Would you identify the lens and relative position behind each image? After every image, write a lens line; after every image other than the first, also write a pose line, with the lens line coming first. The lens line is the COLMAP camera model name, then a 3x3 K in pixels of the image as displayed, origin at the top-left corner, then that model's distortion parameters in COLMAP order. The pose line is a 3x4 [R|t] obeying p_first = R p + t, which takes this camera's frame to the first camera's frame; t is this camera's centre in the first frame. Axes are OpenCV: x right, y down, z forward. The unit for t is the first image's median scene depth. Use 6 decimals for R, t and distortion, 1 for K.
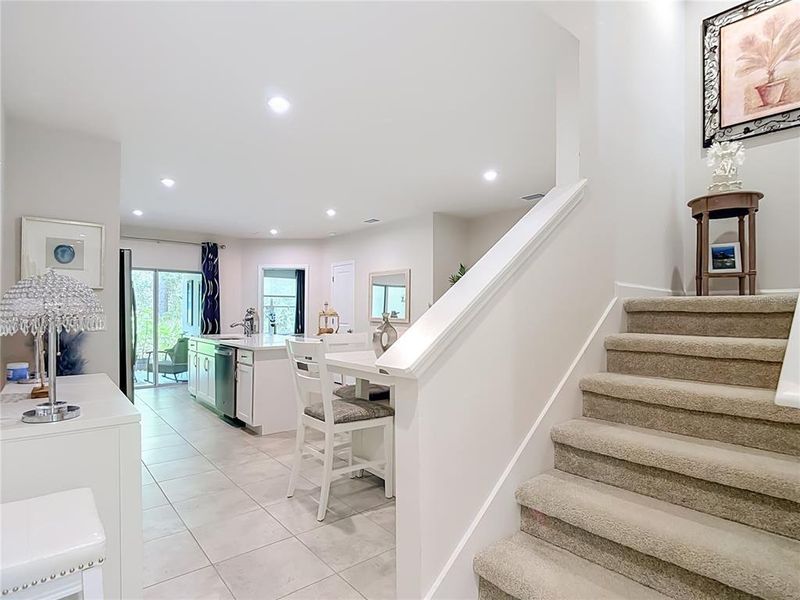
lens RADIAL K [[428.4, 0, 398.1], [0, 428.4, 312.8], [0, 0, 1]] dist [-0.001663, -0.013774]
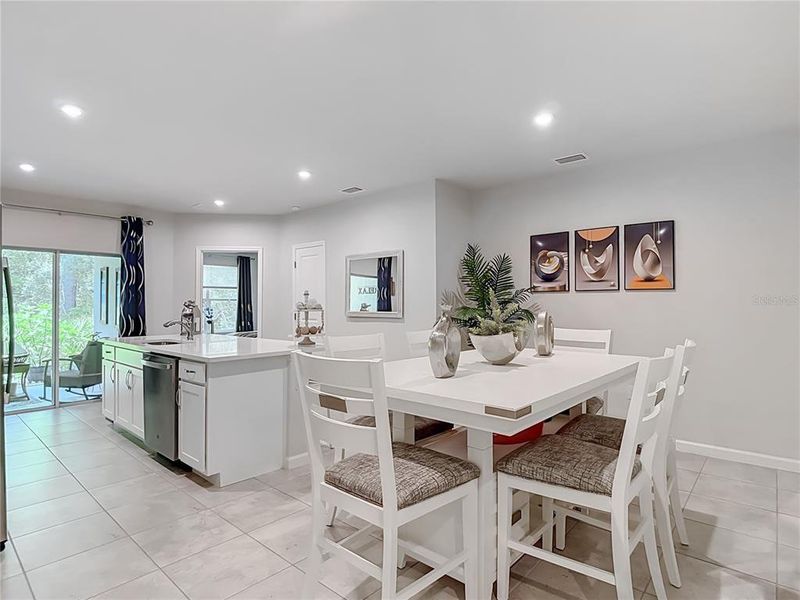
lens RADIAL K [[428.4, 0, 396.0], [0, 428.4, 298.9], [0, 0, 1]] dist [-0.001663, -0.013774]
pose [[0.988943, -0.007127, 0.148122, -0.124417], [0.009425, 0.999846, -0.014819, 0.000806], [-0.147994, 0.016051, 0.988858, 0.250745]]
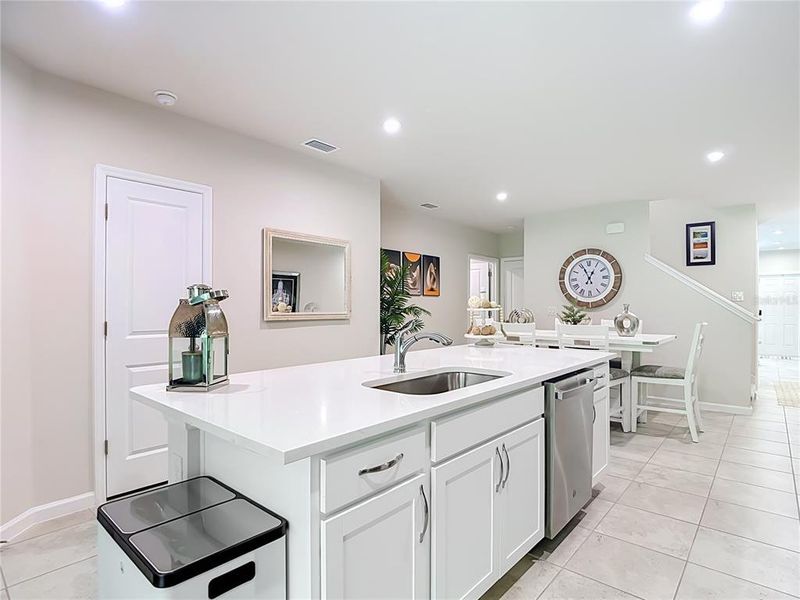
lens RADIAL K [[428.4, 0, 406.8], [0, 428.4, 303.7], [0, 0, 1]] dist [-0.001663, -0.013774]
pose [[-0.164217, -0.001078, 0.986424, -0.828466], [0.000714, 0.999999, 0.001212, -0.001505], [-0.986424, 0.000904, -0.164216, 1.238050]]
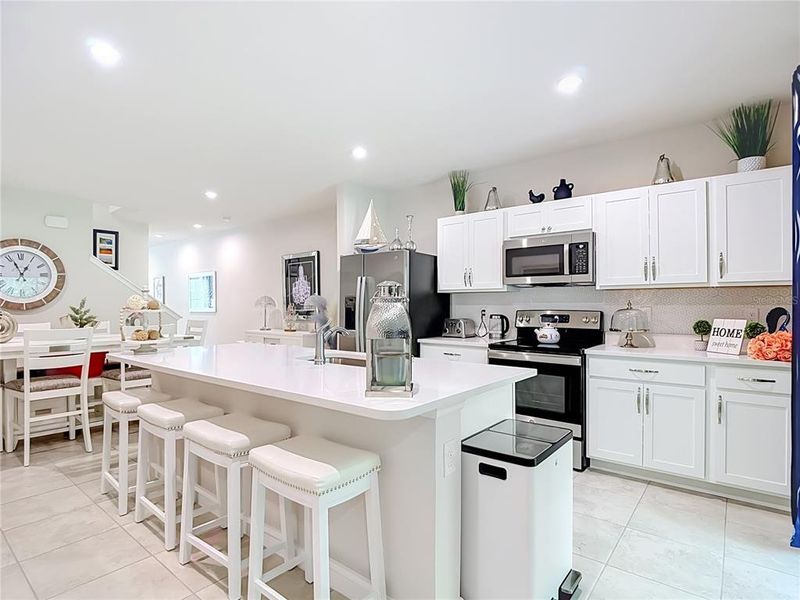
lens RADIAL K [[428.4, 0, 399.6], [0, 428.4, 304.2], [0, 0, 1]] dist [-0.001663, -0.013774]
pose [[-0.982936, -0.000823, -0.183944, -0.411378], [-0.000627, 0.999999, -0.001128, -0.001835], [0.183945, -0.000993, -0.982936, 1.665793]]
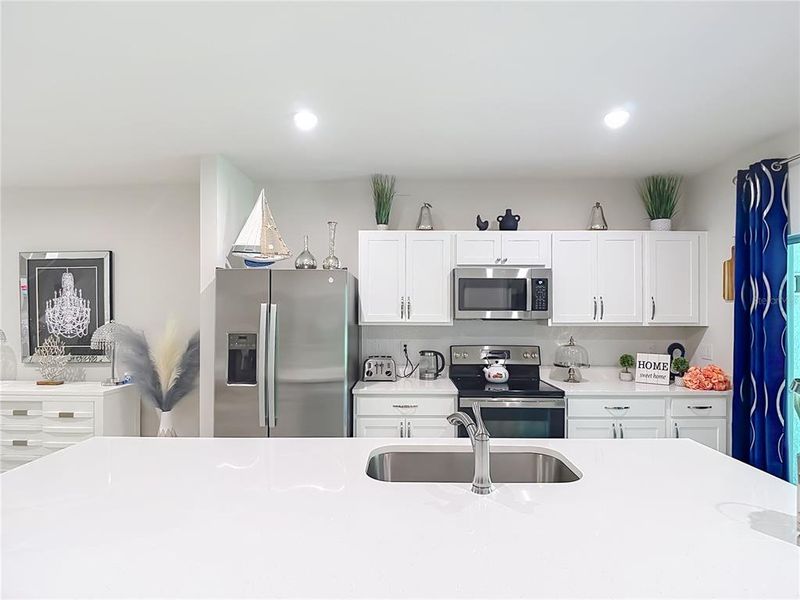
lens RADIAL K [[428.4, 0, 399.3], [0, 428.4, 311.2], [0, 0, 1]] dist [-0.001663, -0.013774]
pose [[-0.654935, -0.006151, -0.755660, -0.171349], [-0.004284, 0.999981, -0.004426, -0.046807], [0.755673, 0.000338, -0.654949, 1.314778]]
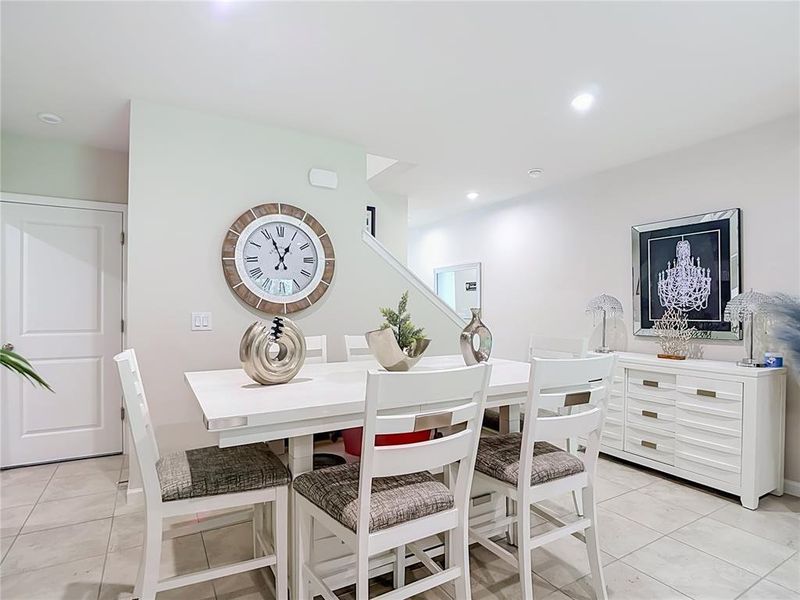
lens RADIAL K [[428.4, 0, 402.9], [0, 428.4, 308.7], [0, 0, 1]] dist [-0.001663, -0.013774]
pose [[-0.987046, -0.011123, 0.160051, -0.013438], [-0.011083, 0.999938, 0.001144, 0.000426], [-0.160054, -0.000645, -0.987108, 1.141902]]
